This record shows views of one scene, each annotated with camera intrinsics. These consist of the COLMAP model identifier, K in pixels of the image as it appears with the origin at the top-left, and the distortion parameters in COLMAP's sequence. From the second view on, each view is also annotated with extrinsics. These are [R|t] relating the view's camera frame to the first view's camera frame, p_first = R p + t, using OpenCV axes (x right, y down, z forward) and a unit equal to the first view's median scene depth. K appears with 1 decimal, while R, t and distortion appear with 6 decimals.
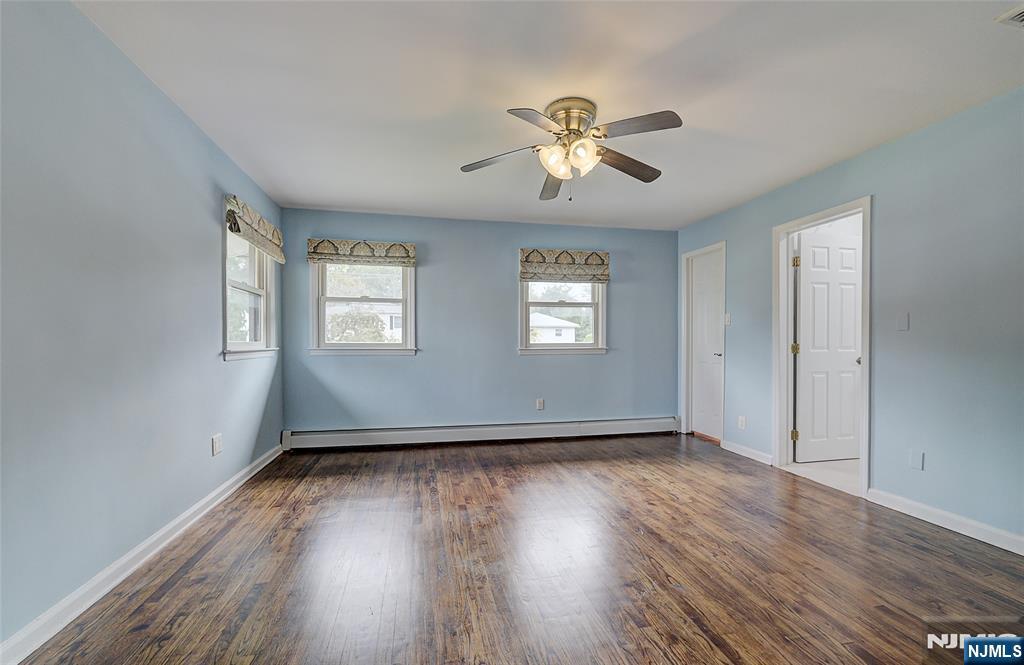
lens RADIAL K [[409.2, 0, 512.3], [0, 409.2, 345.8], [0, 0, 1]] dist [0.000063, -0.000001]
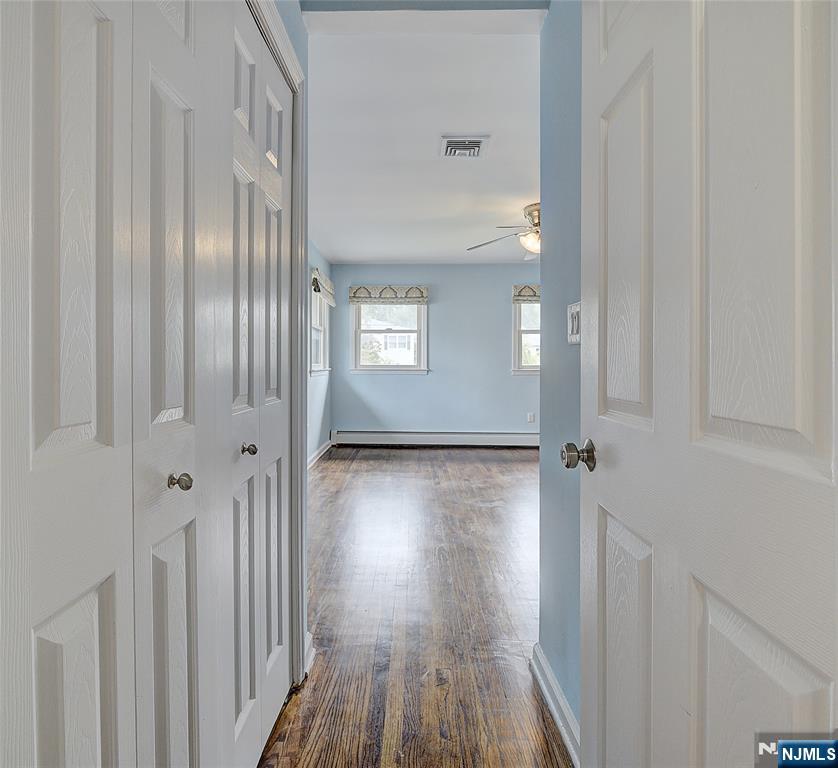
lens RADIAL K [[407.1, 0, 419.0], [0, 407.1, 371.2], [0, 0, 1]] dist [0.000111, 0.000021]
pose [[0.974710, 0.004245, -0.223431, 0.020524], [-0.002135, 0.999951, 0.009685, 0.000392], [0.223461, -0.008963, 0.974672, -0.264061]]
